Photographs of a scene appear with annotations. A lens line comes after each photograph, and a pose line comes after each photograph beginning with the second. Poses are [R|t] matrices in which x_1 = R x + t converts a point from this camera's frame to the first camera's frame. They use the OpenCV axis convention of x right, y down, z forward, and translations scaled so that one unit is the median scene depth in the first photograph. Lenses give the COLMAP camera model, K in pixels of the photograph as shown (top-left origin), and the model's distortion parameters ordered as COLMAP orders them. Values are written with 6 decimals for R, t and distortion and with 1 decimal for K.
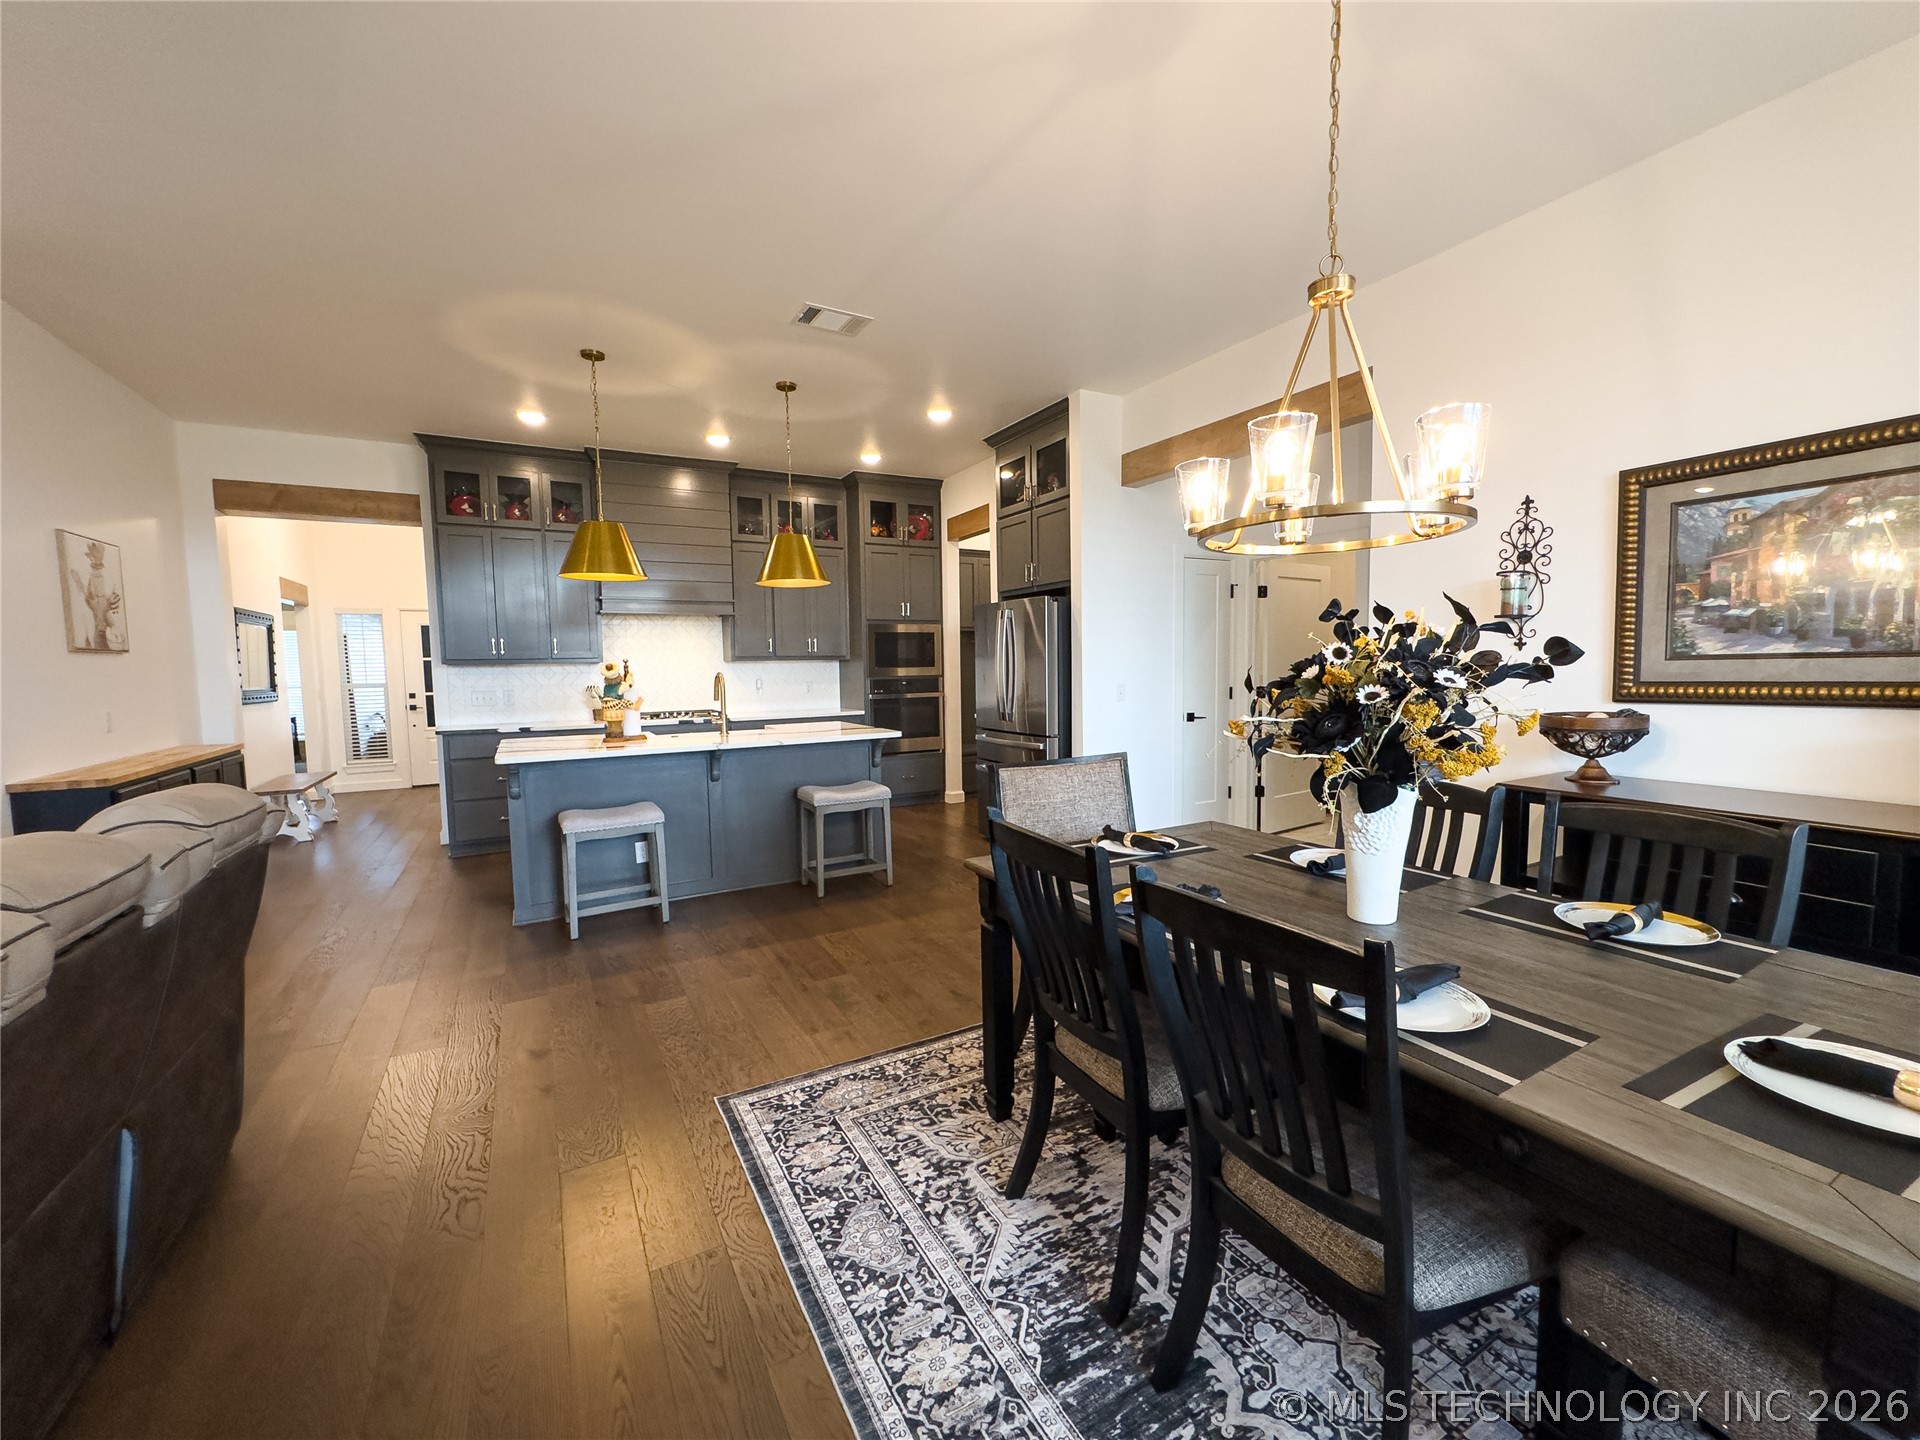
lens RADIAL K [[768.1, 0, 964.7], [0, 768.1, 715.6], [0, 0, 1]] dist [-0.005890, 0.001001]
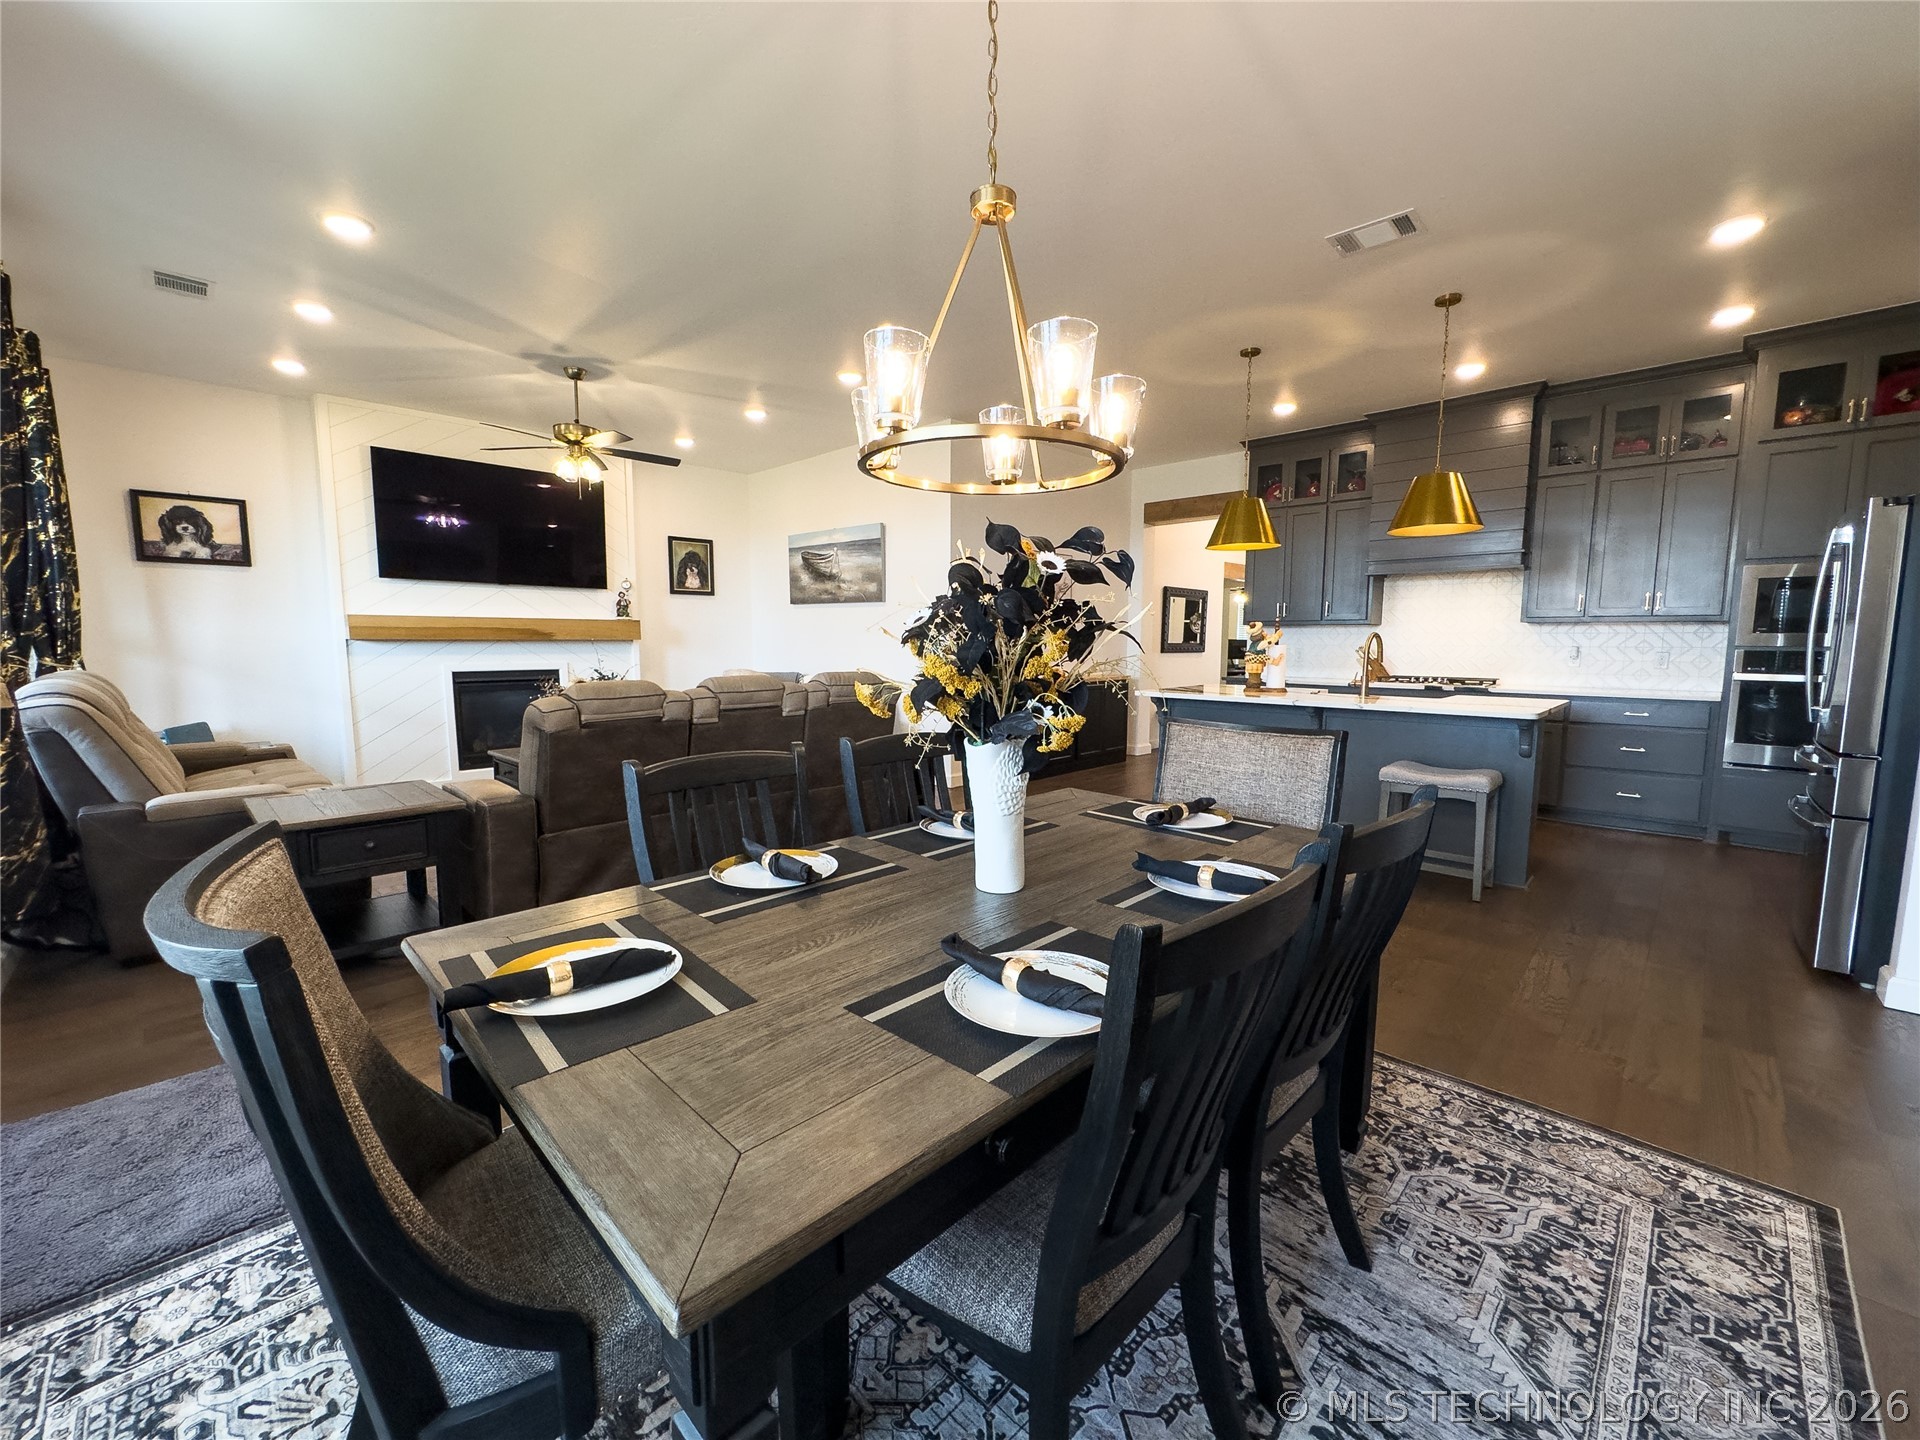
lens RADIAL K [[768.1, 0, 961.7], [0, 768.1, 720.5], [0, 0, 1]] dist [-0.005890, 0.001001]
pose [[0.283398, 0.119341, -0.951548, 0.971015], [-0.074760, 0.991956, 0.102143, -0.014438], [0.956084, 0.042191, 0.290041, 0.488413]]
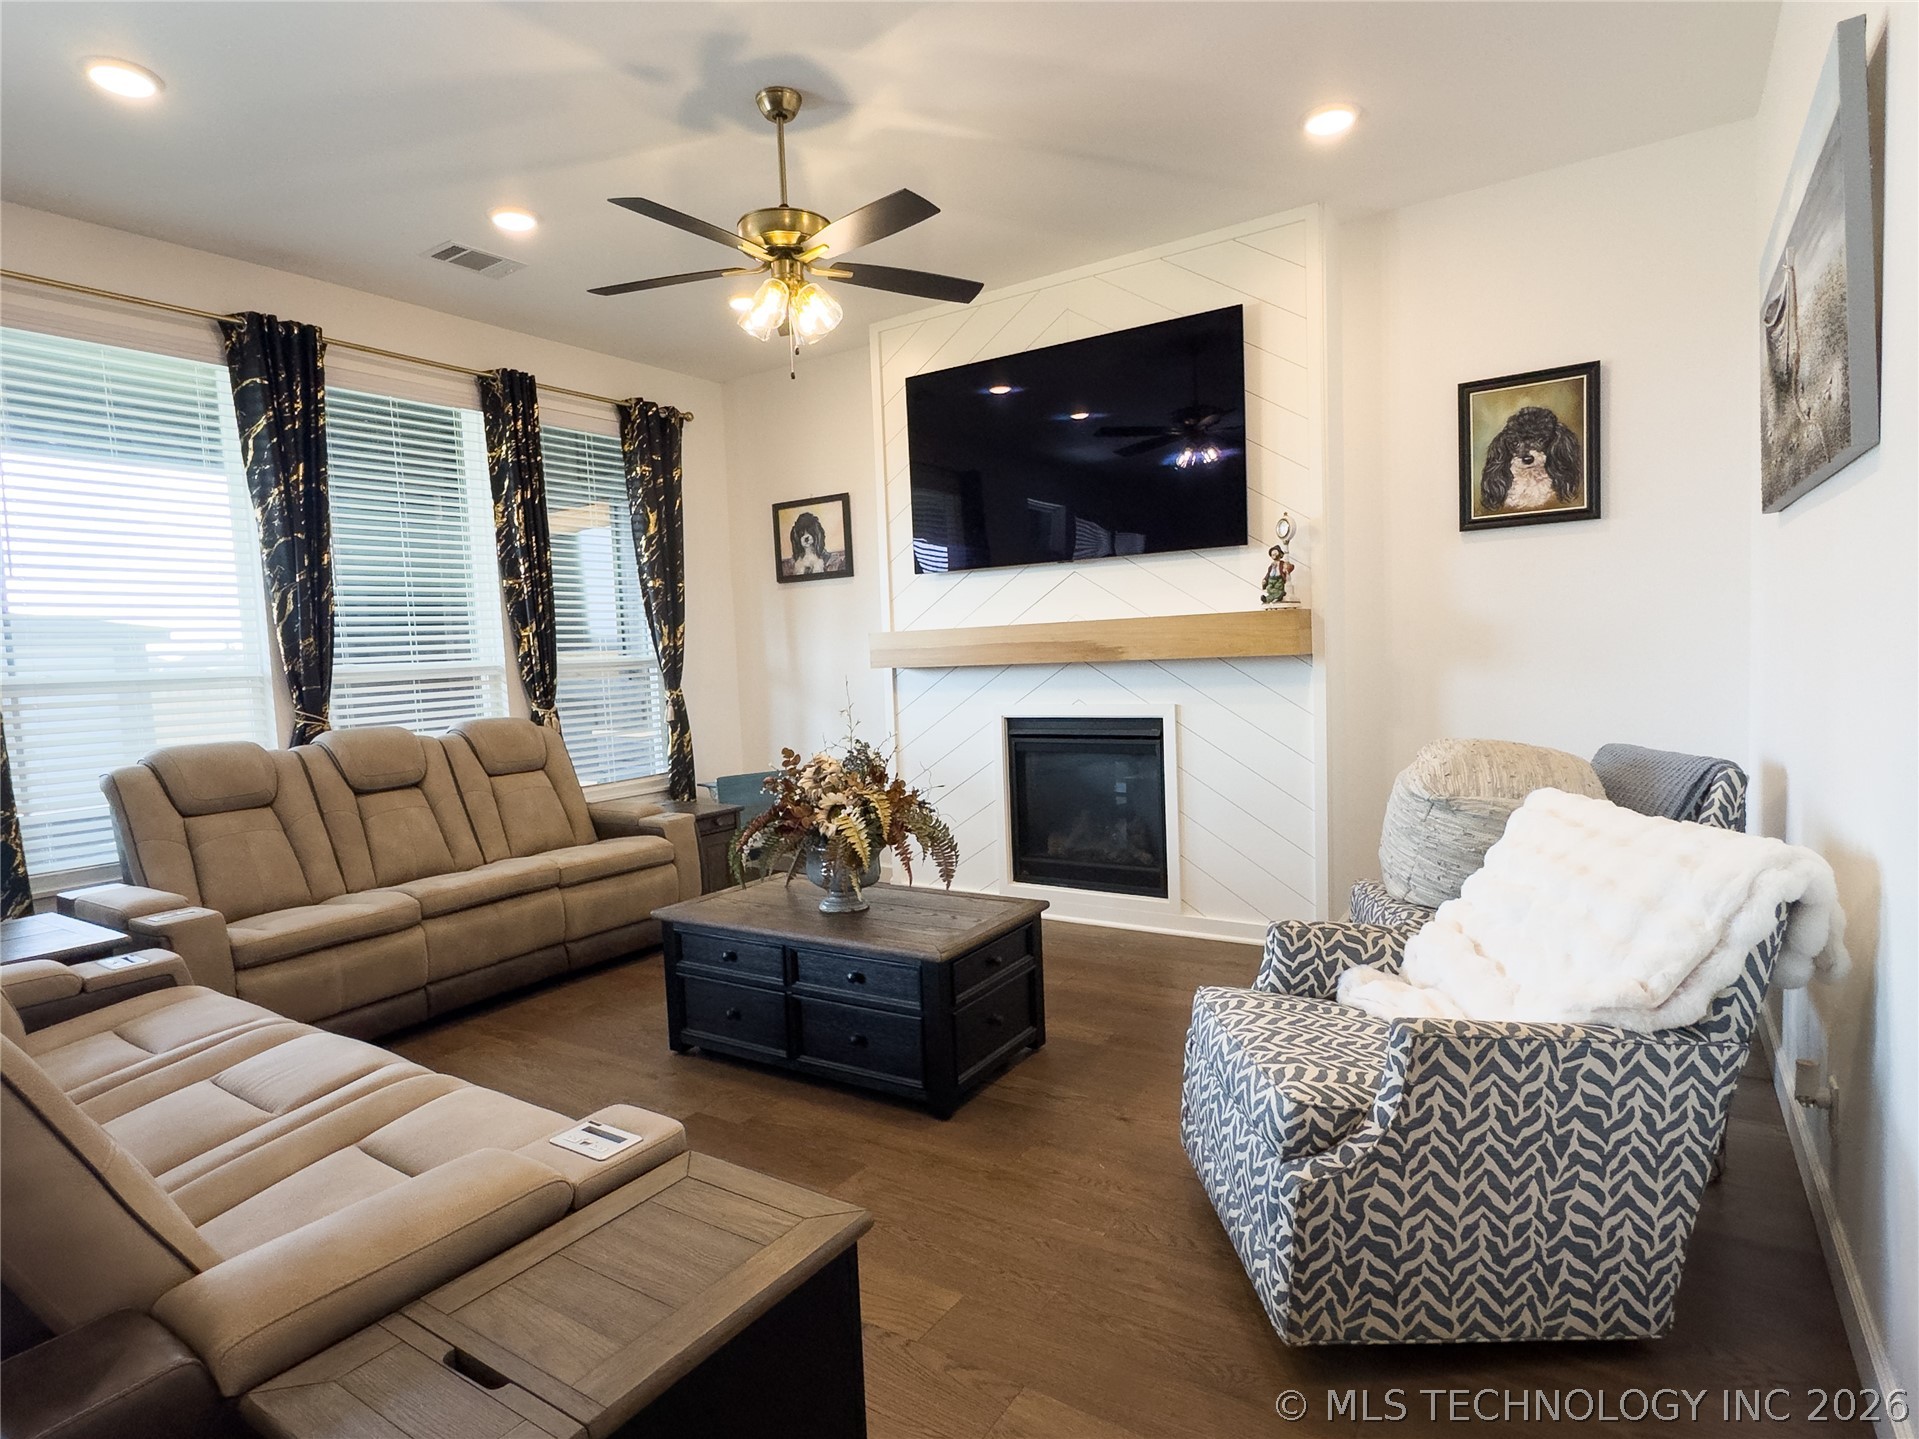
lens RADIAL K [[1024.4, 0, 960.4], [0, 1024.4, 721.2], [0, 0, 1]] dist [-0.002070, -0.000838]
pose [[-0.886612, 0.084814, -0.454671, -1.035993], [0.025323, 0.990470, 0.135382, -0.062357], [0.461820, 0.108517, -0.880310, 1.401127]]
